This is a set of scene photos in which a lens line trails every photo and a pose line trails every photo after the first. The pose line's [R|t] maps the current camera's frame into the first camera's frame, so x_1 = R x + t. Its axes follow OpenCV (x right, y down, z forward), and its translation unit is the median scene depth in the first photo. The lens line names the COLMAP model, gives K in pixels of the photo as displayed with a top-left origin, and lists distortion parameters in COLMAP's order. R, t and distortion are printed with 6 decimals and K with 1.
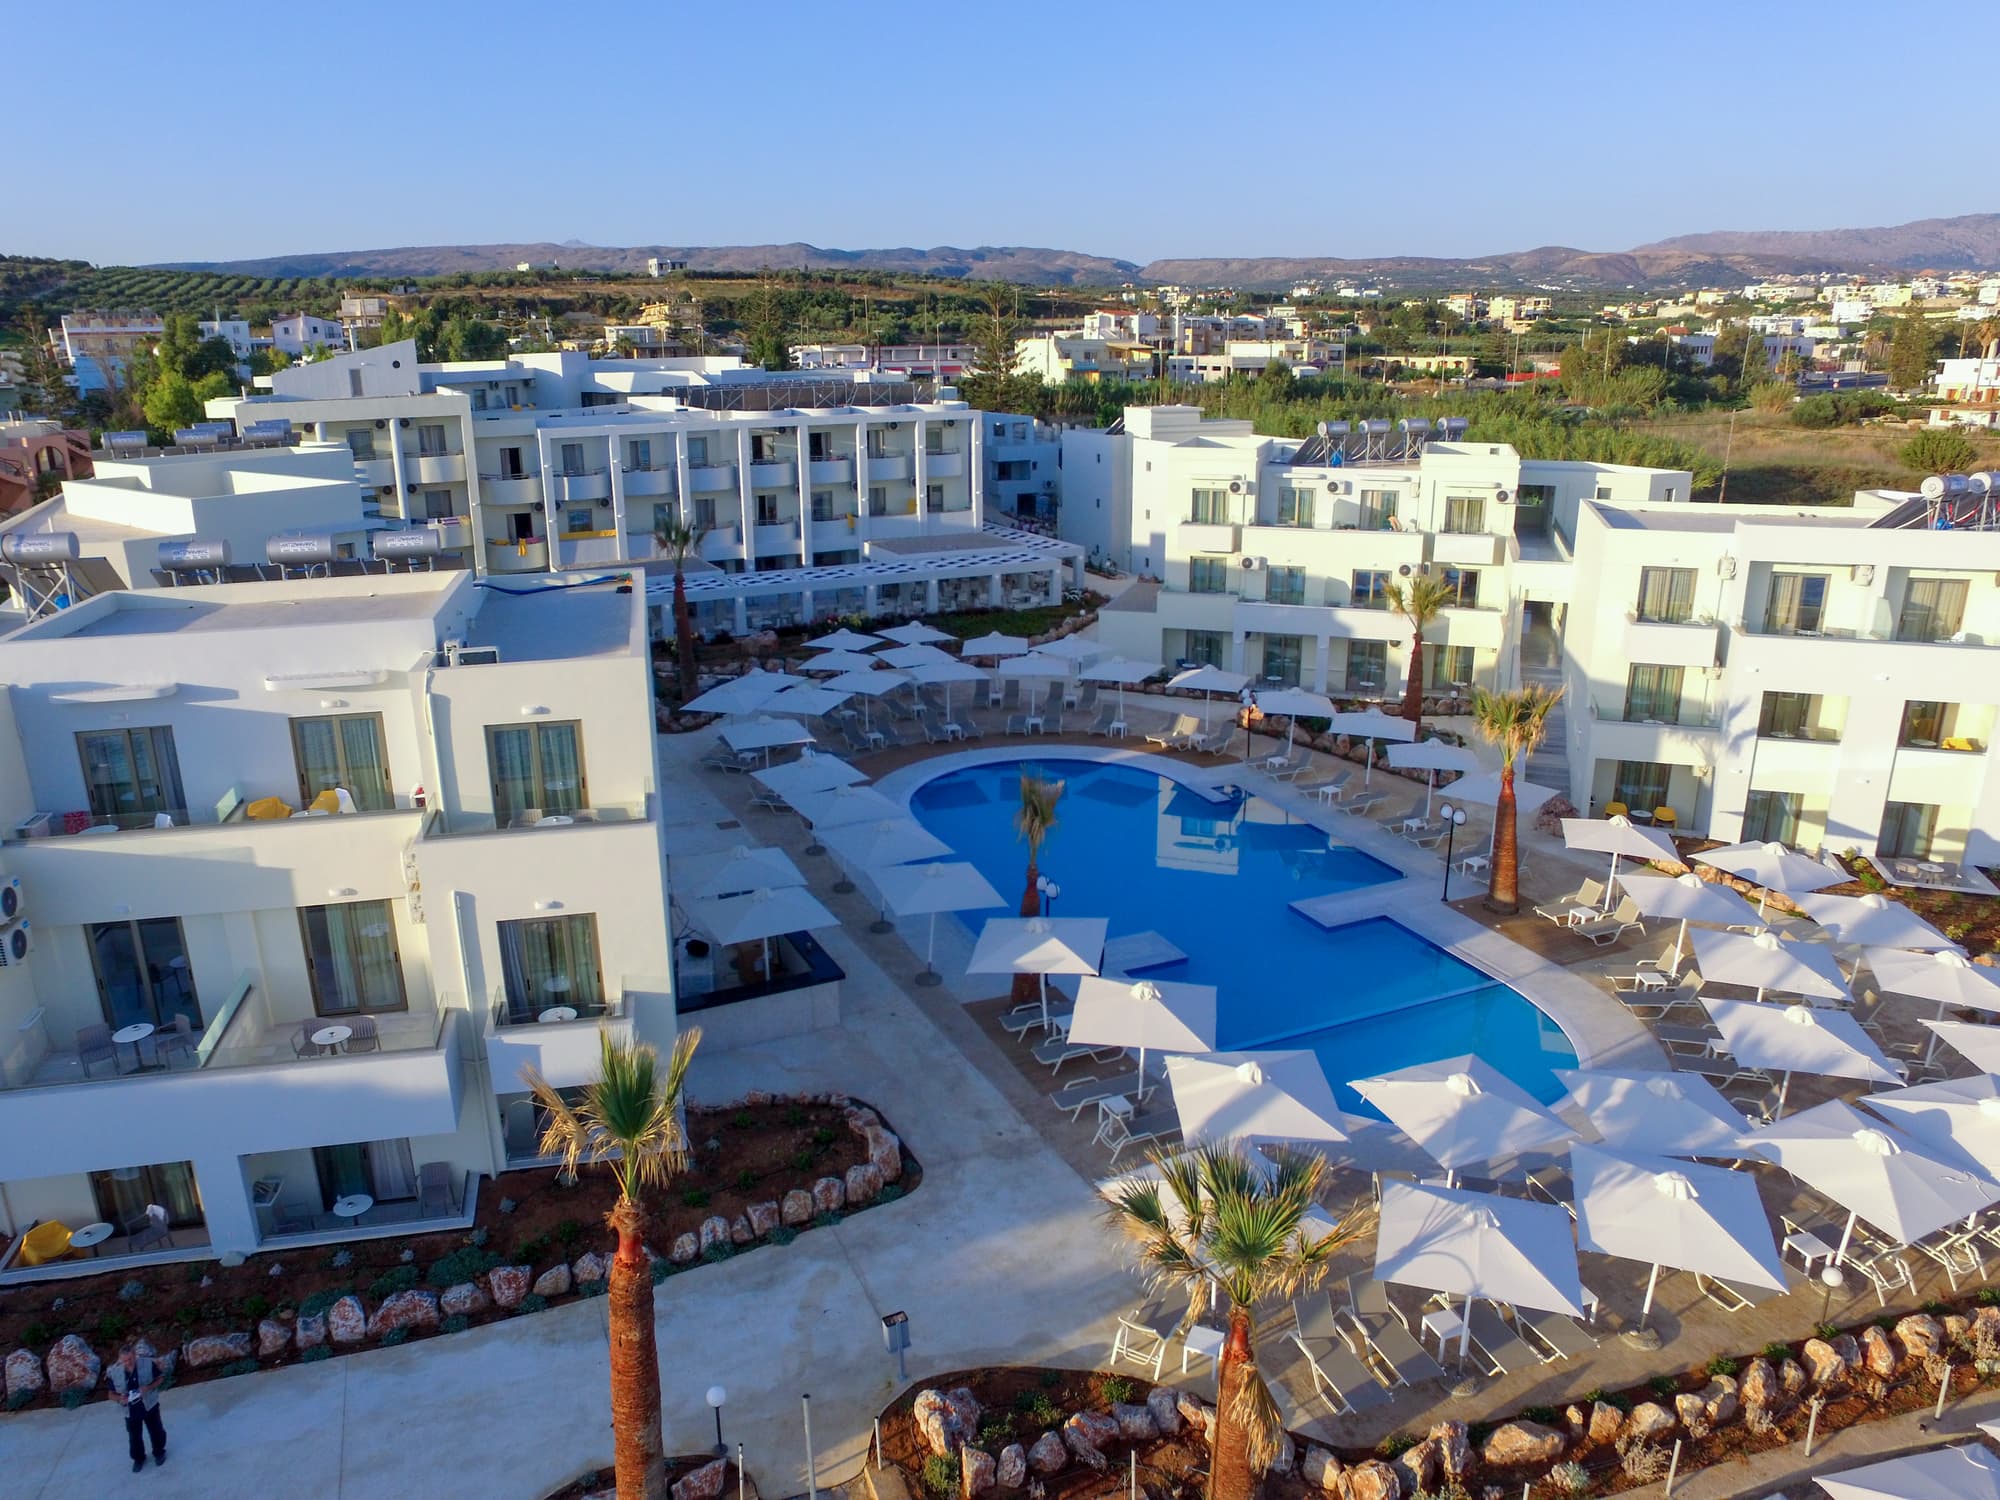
lens RADIAL K [[1351.2, 0, 949.1], [0, 1351.2, 754.7], [0, 0, 1]] dist [-0.115492, 0.084406]
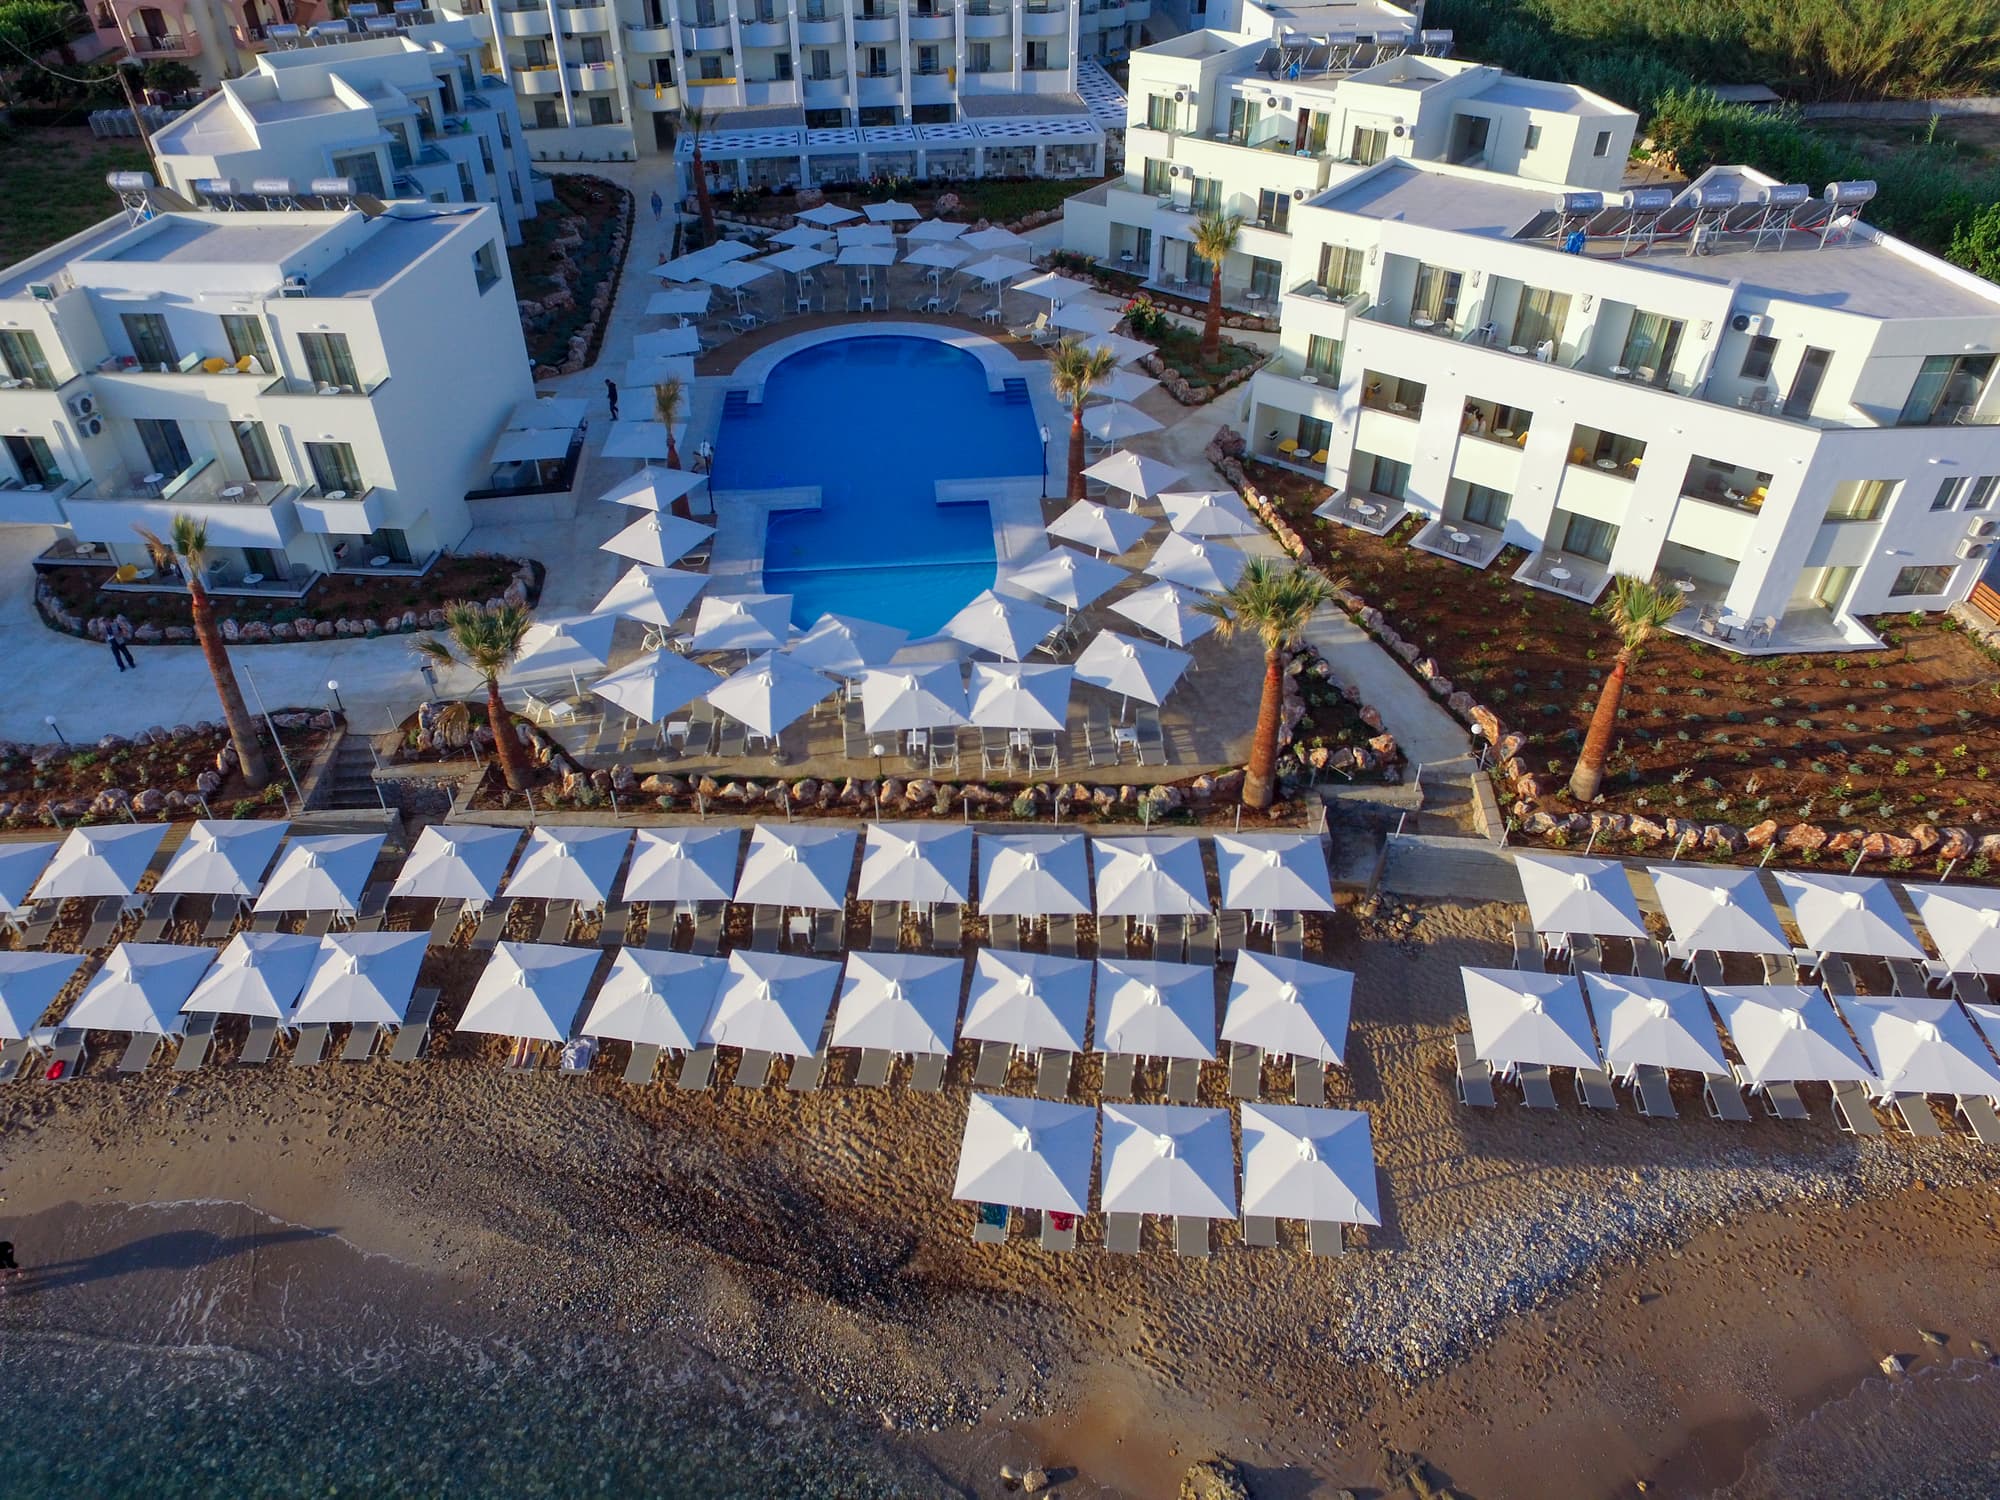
lens RADIAL K [[1351.2, 0, 953.0], [0, 1351.2, 746.9], [0, 0, 1]] dist [-0.115492, 0.084406]
pose [[0.947501, 0.194852, -0.253526, 0.363817], [-0.088529, 0.921743, 0.377562, -0.087403], [0.307254, -0.335296, 0.890602, -0.174182]]
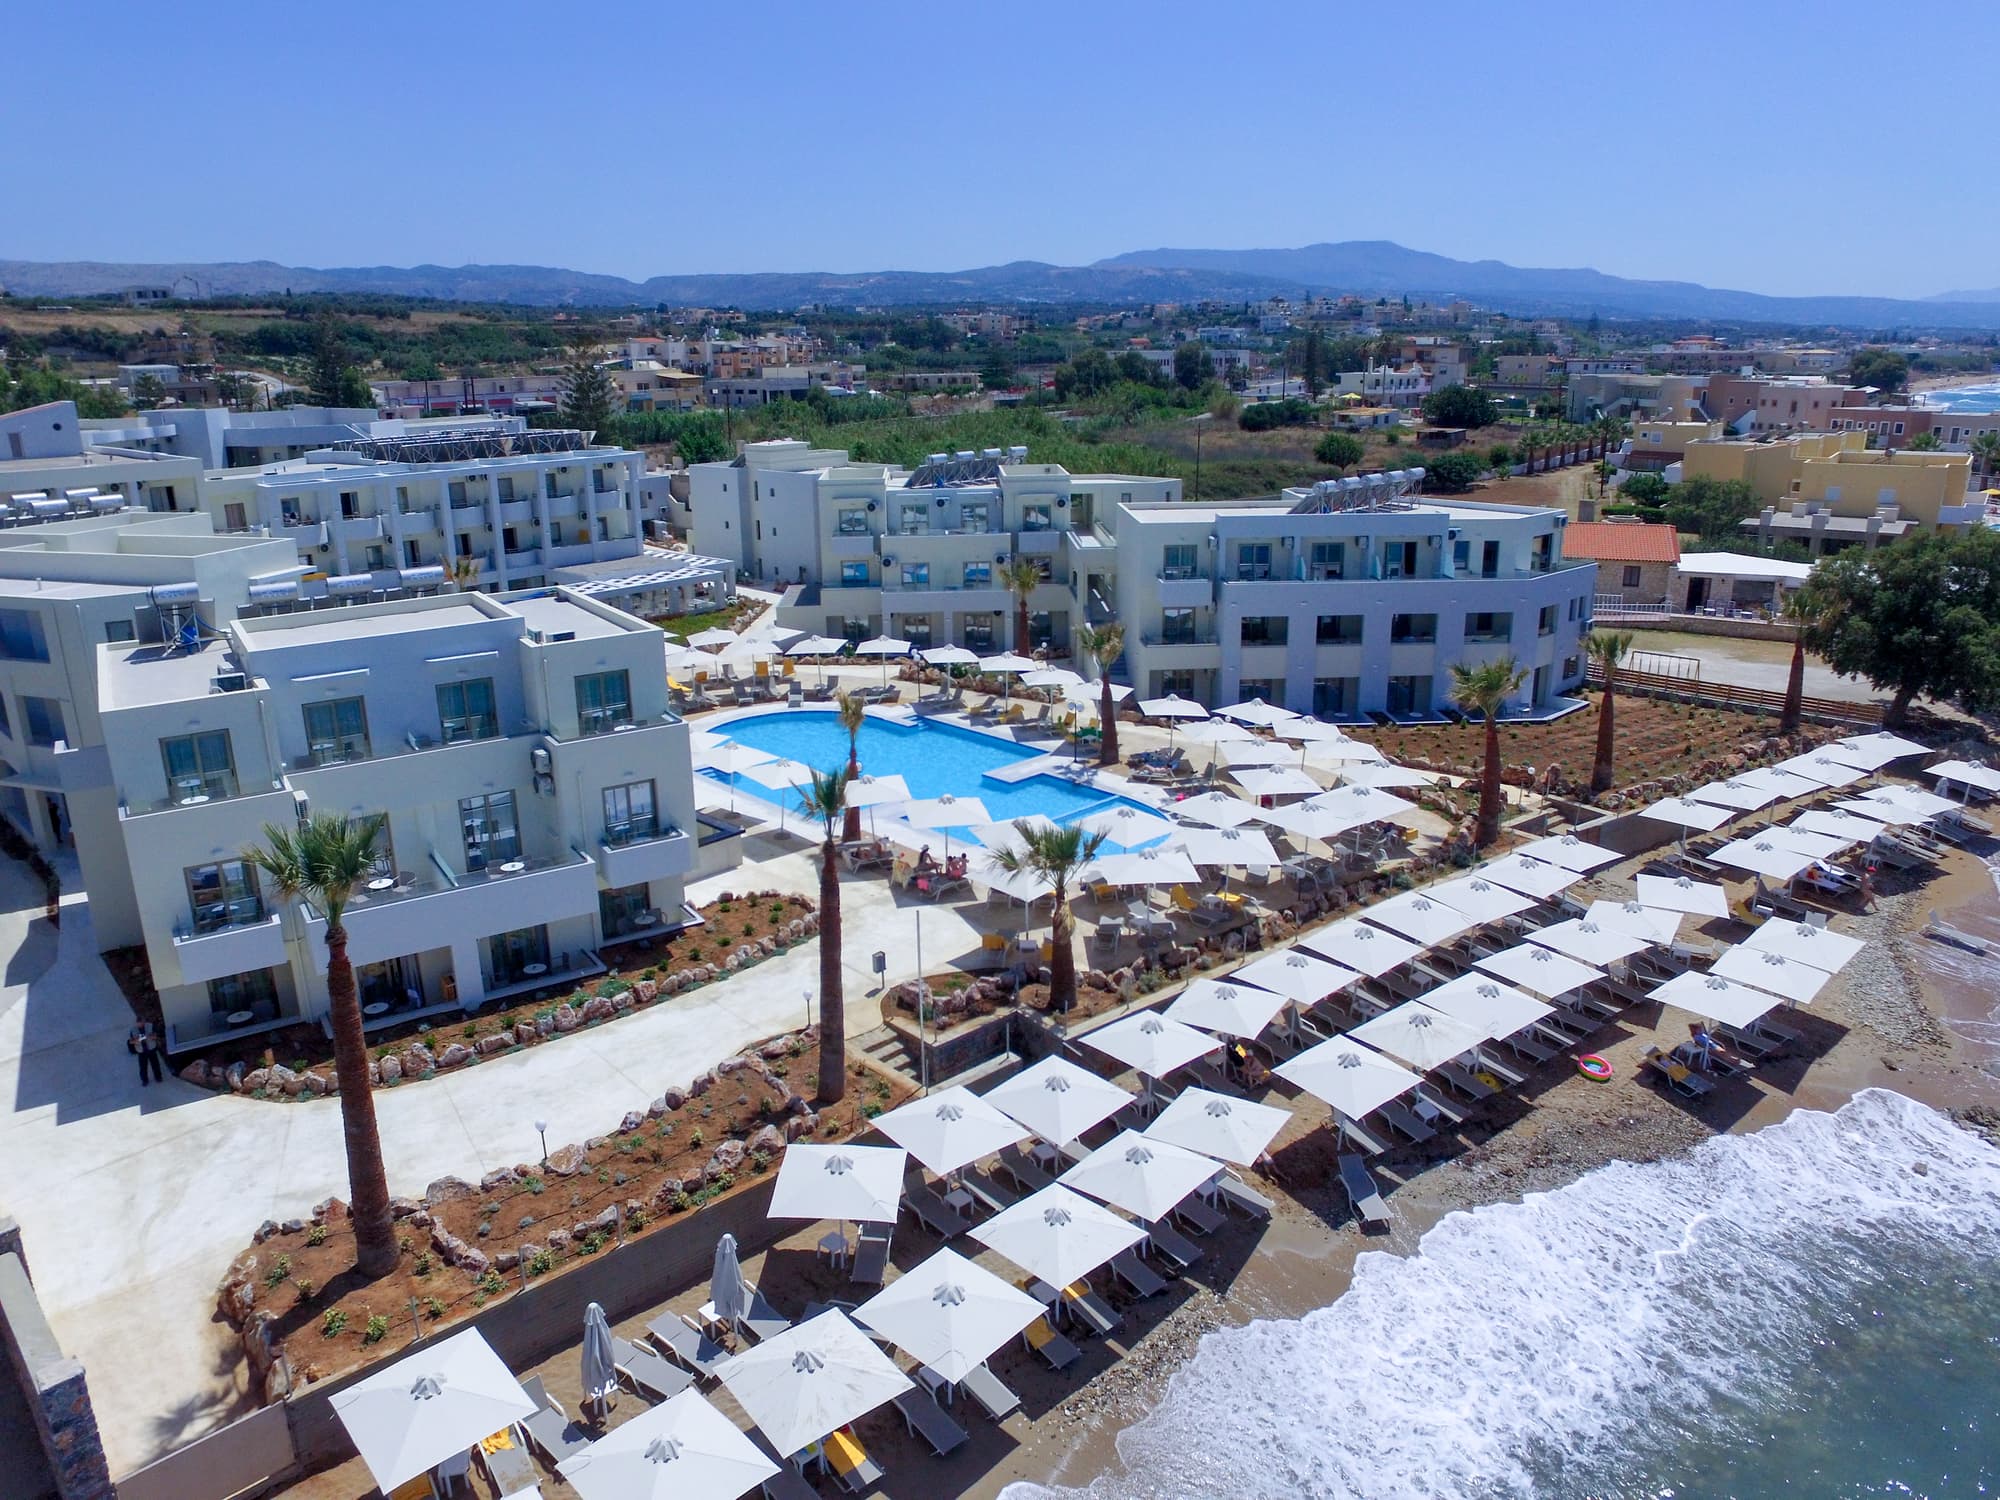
lens RADIAL K [[1351.2, 0, 947.3], [0, 1351.2, 762.6], [0, 0, 1]] dist [-0.115492, 0.084406]
pose [[0.938730, -0.107203, 0.327557, -0.161070], [0.109003, 0.993957, 0.012914, 0.039937], [-0.326962, 0.023582, 0.944743, -0.253379]]
